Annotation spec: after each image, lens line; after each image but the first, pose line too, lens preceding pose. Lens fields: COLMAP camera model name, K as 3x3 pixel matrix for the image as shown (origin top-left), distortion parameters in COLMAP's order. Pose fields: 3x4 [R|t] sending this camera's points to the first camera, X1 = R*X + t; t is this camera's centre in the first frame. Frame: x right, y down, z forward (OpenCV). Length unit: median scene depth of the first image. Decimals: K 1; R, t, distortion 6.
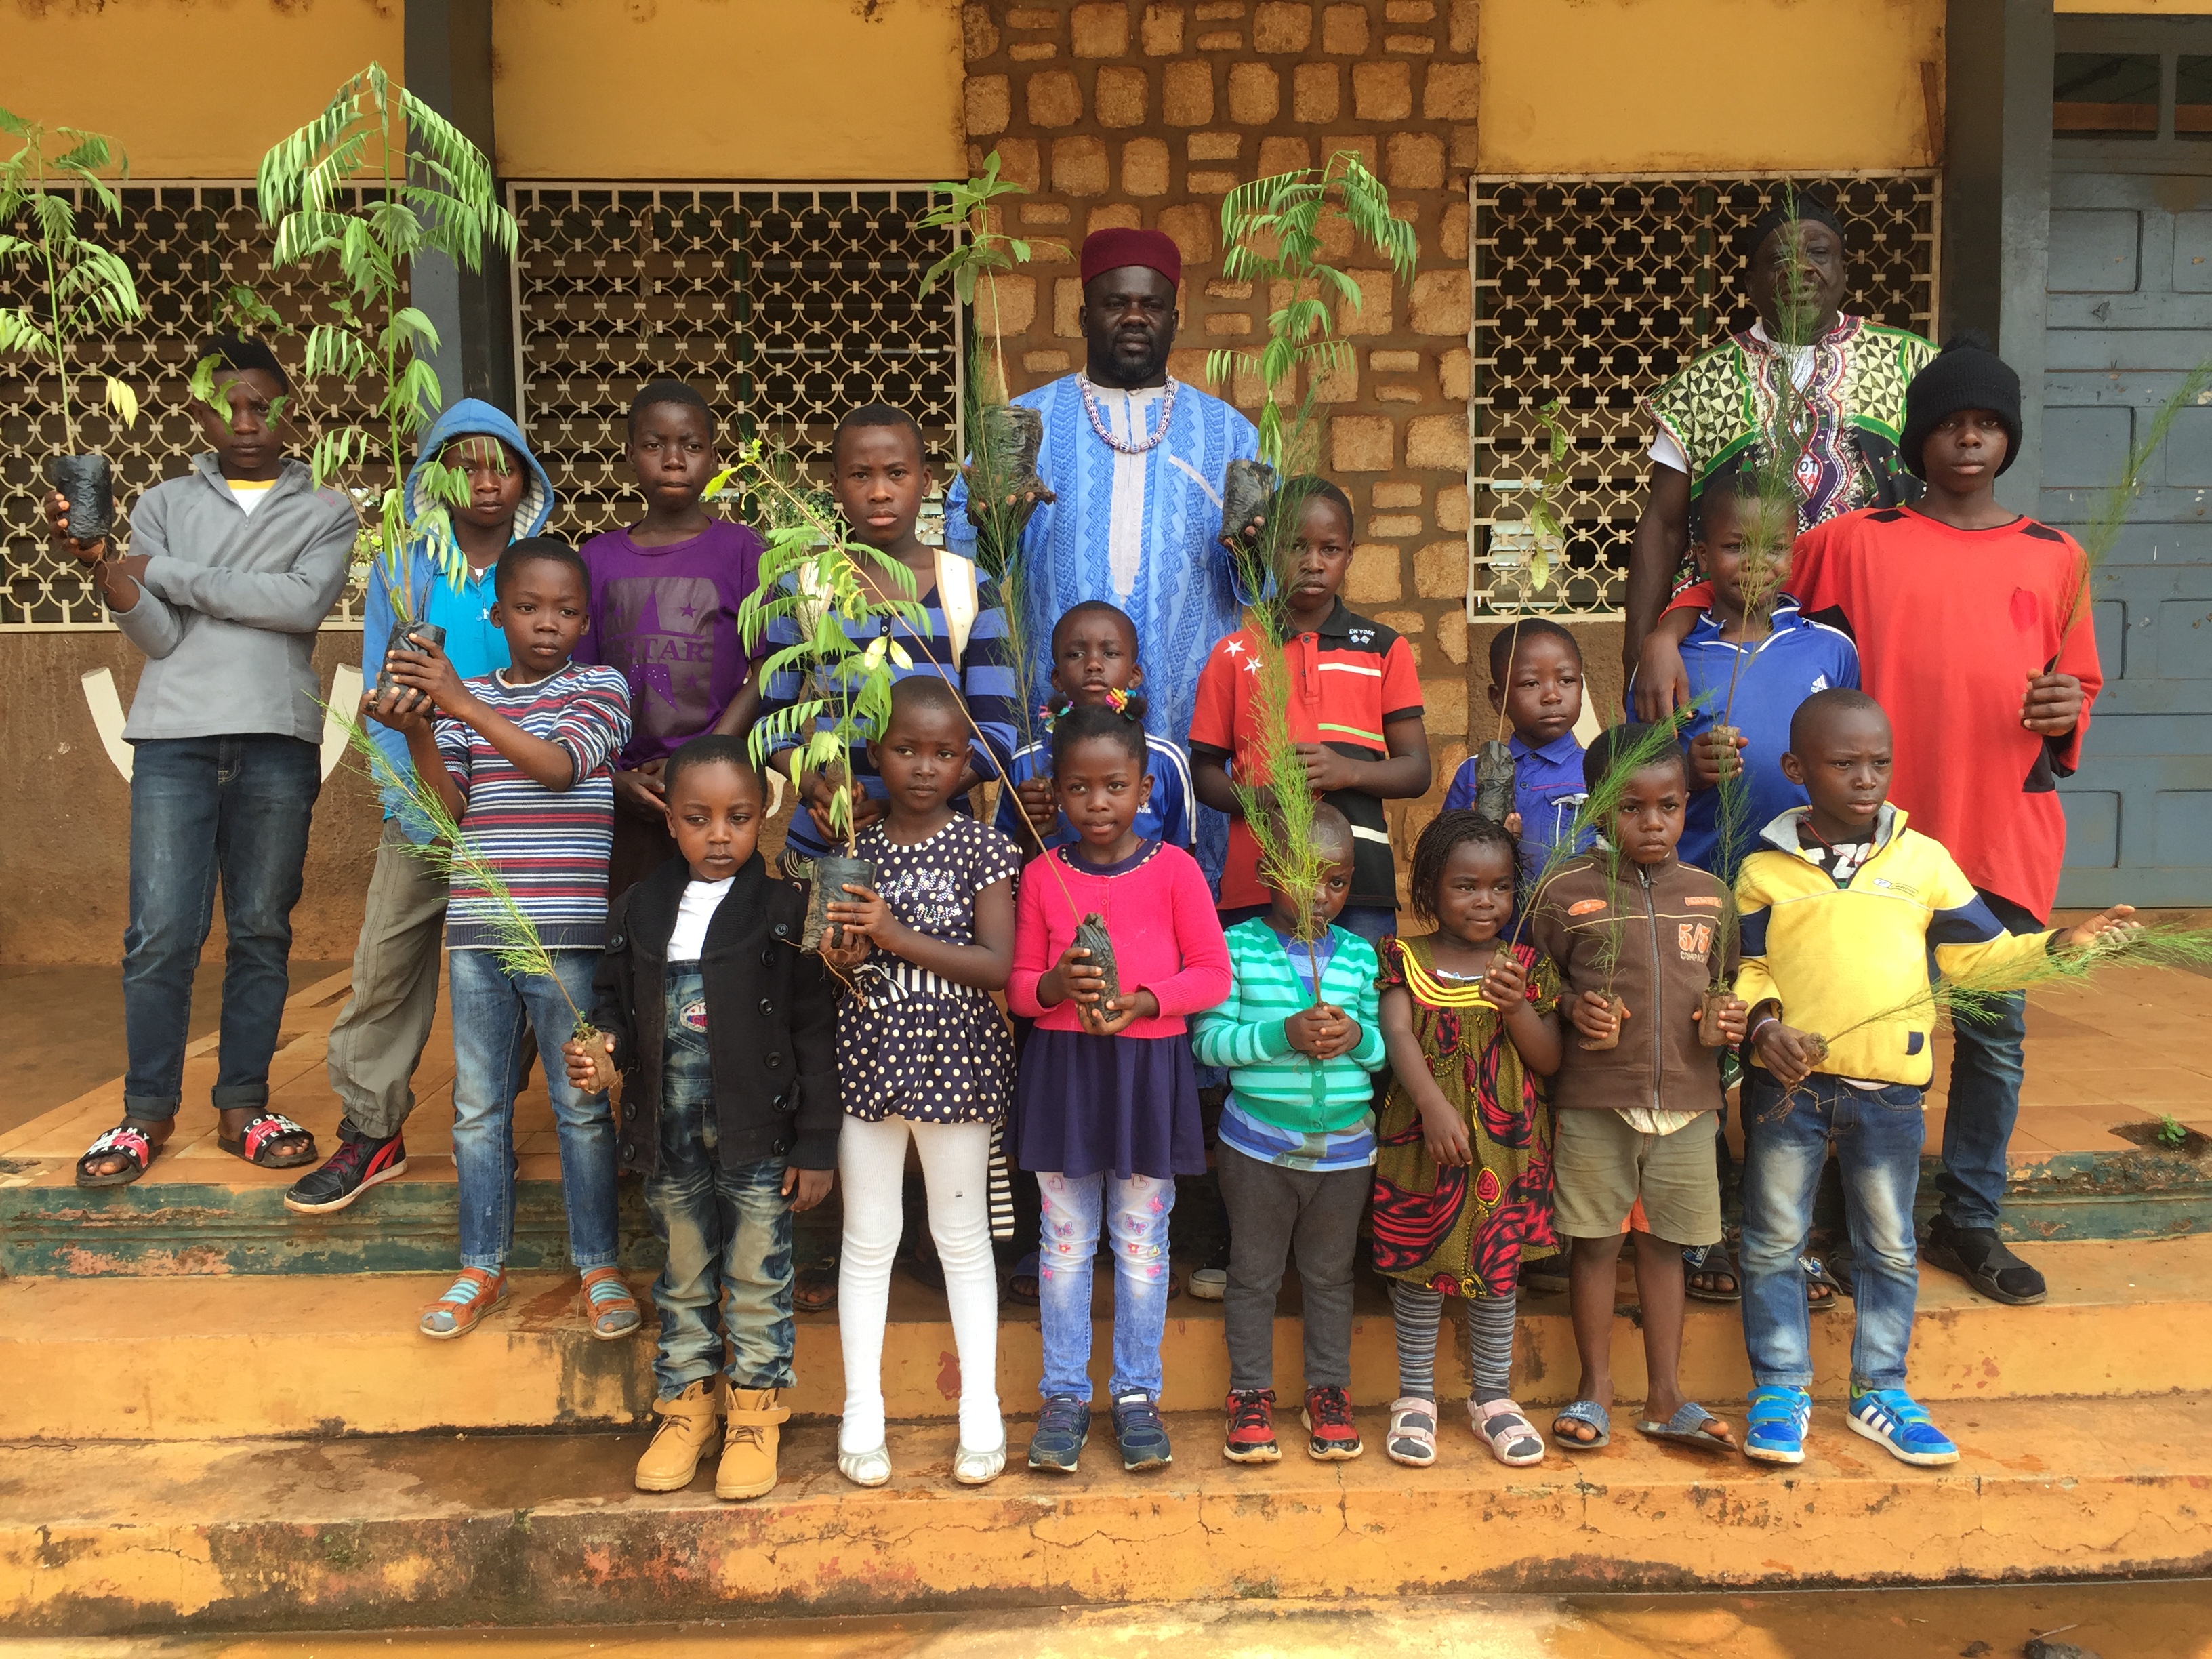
lens RADIAL K [[1914.6, 0, 1149.7], [0, 1914.6, 826.6], [0, 0, 1]] dist [0.078560, -0.113538]
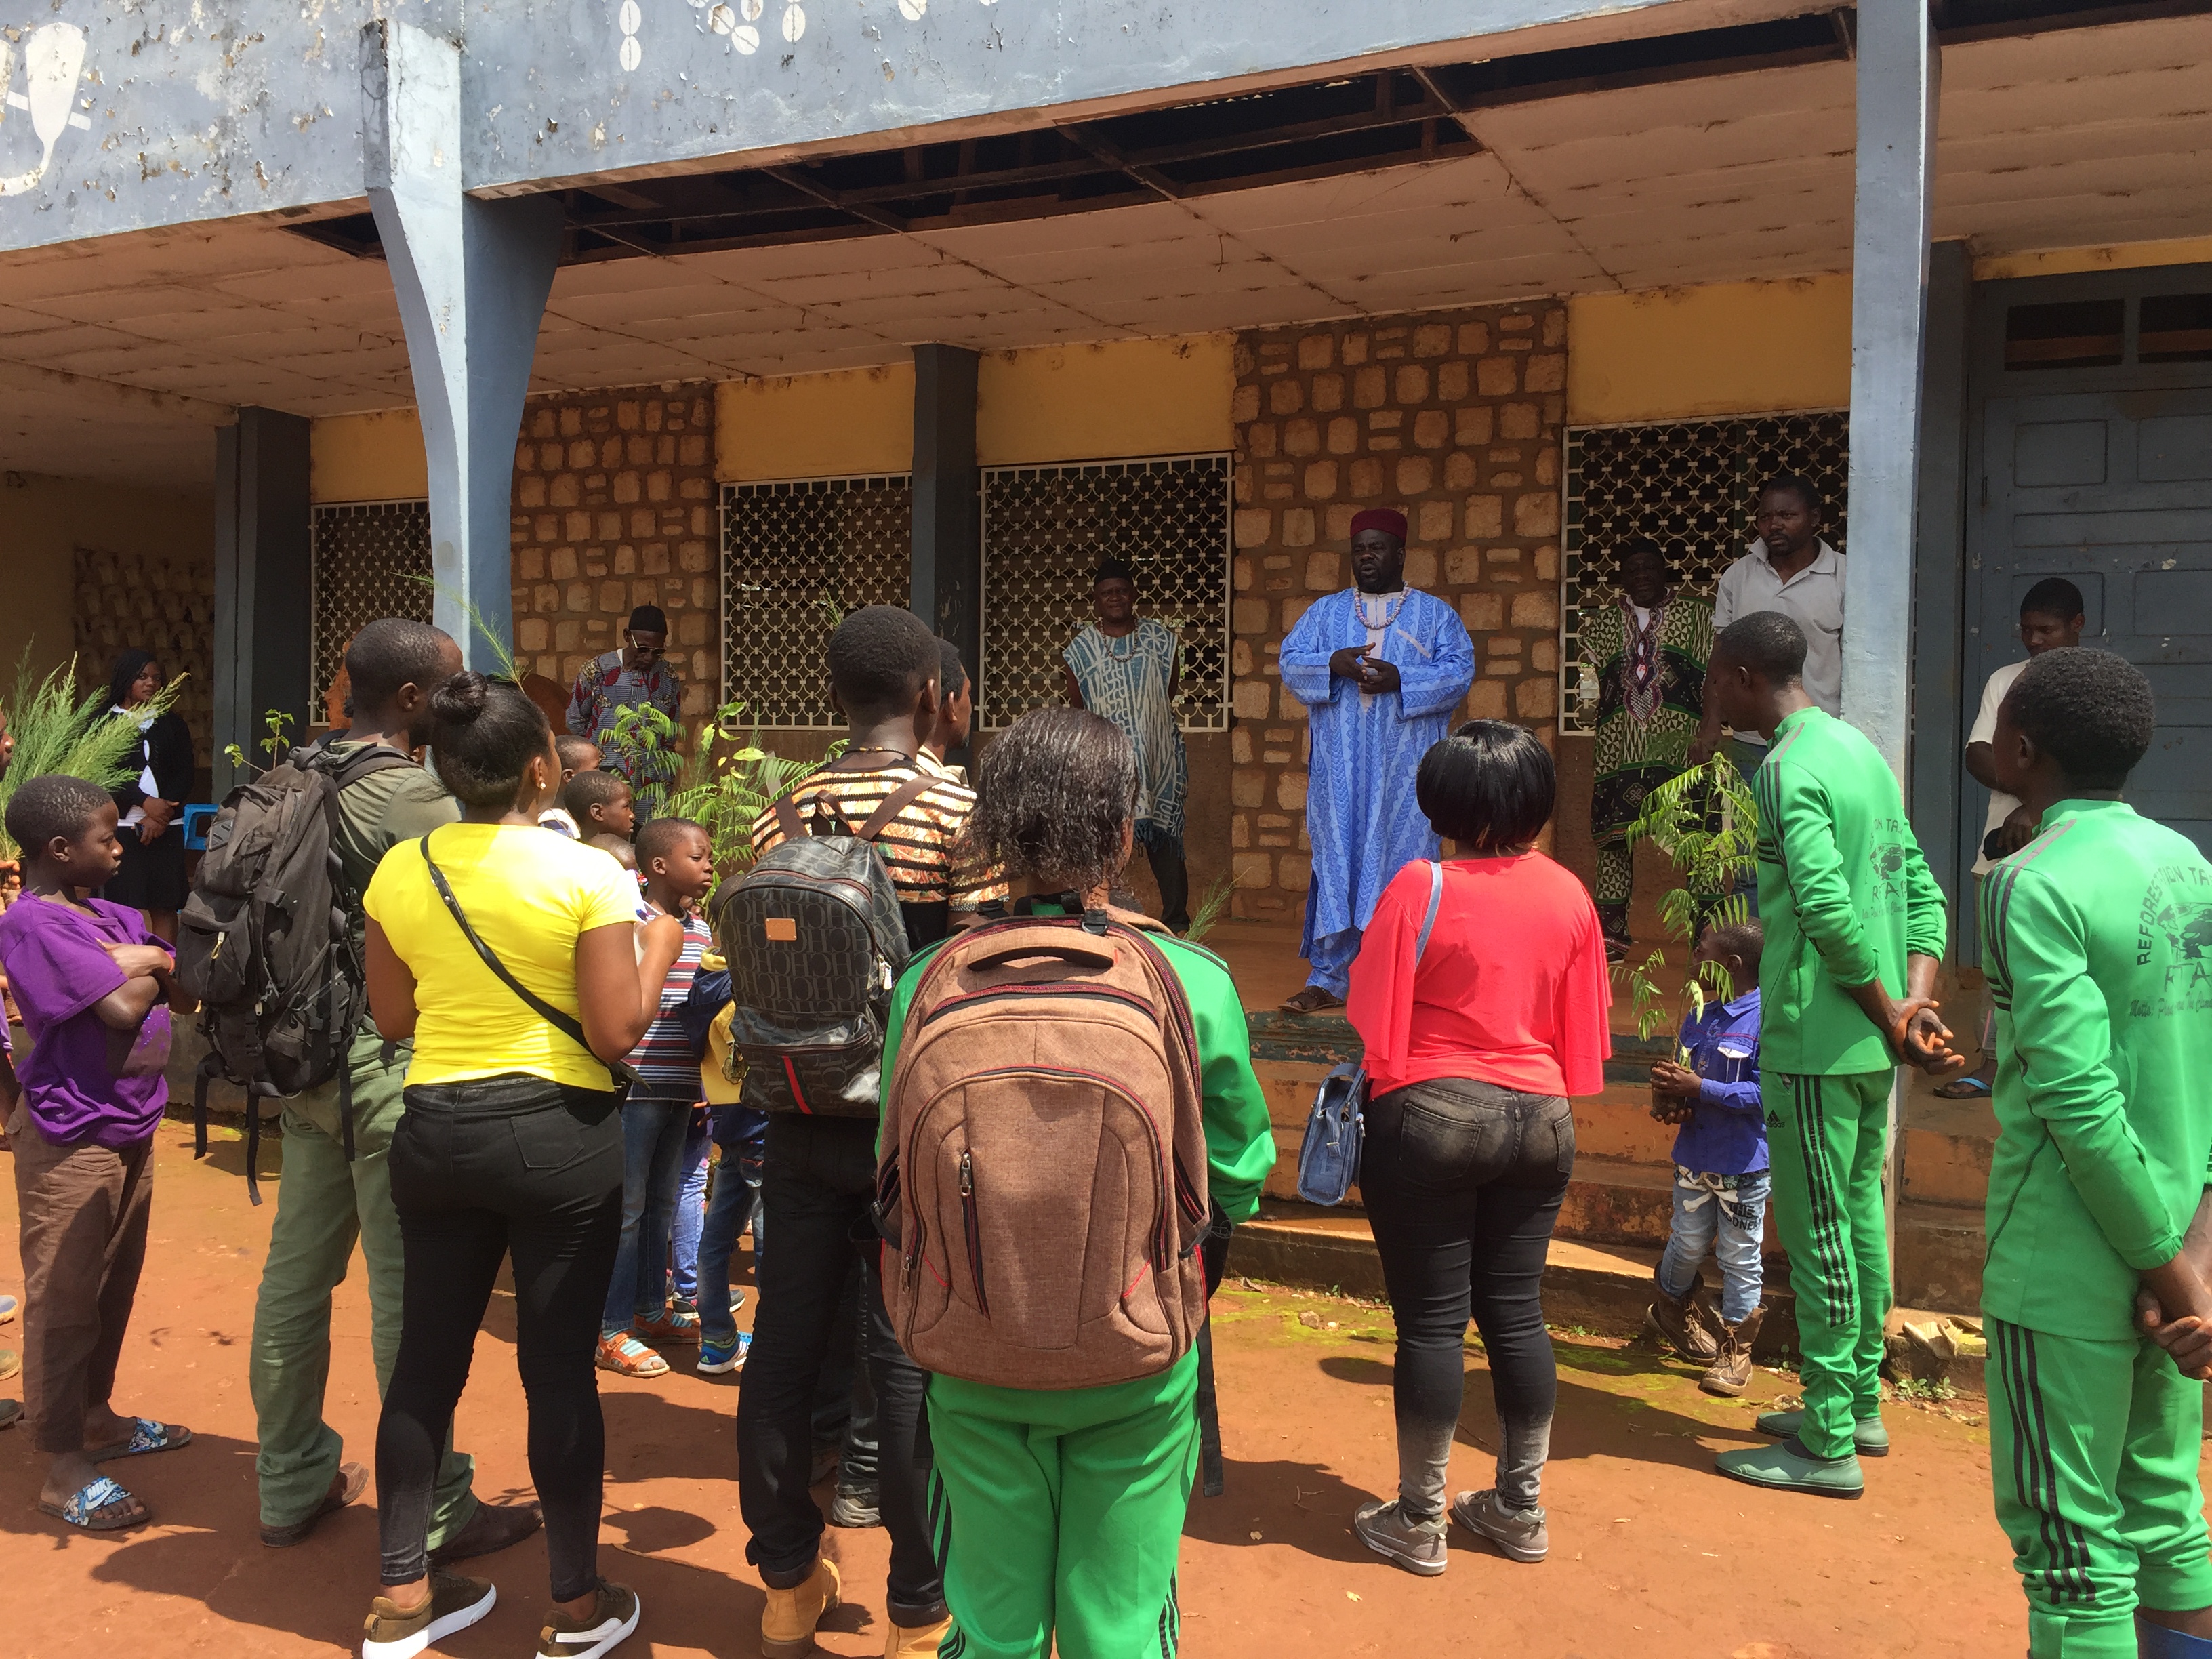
lens RADIAL K [[1914.6, 0, 1078.0], [0, 1914.6, 889.9], [0, 0, 1]] dist [0.078560, -0.113538]
pose [[0.890555, 0.050706, -0.452041, 0.512999], [-0.067919, 0.997450, -0.021921, 0.065415], [0.449777, 0.050224, 0.891728, -0.435440]]
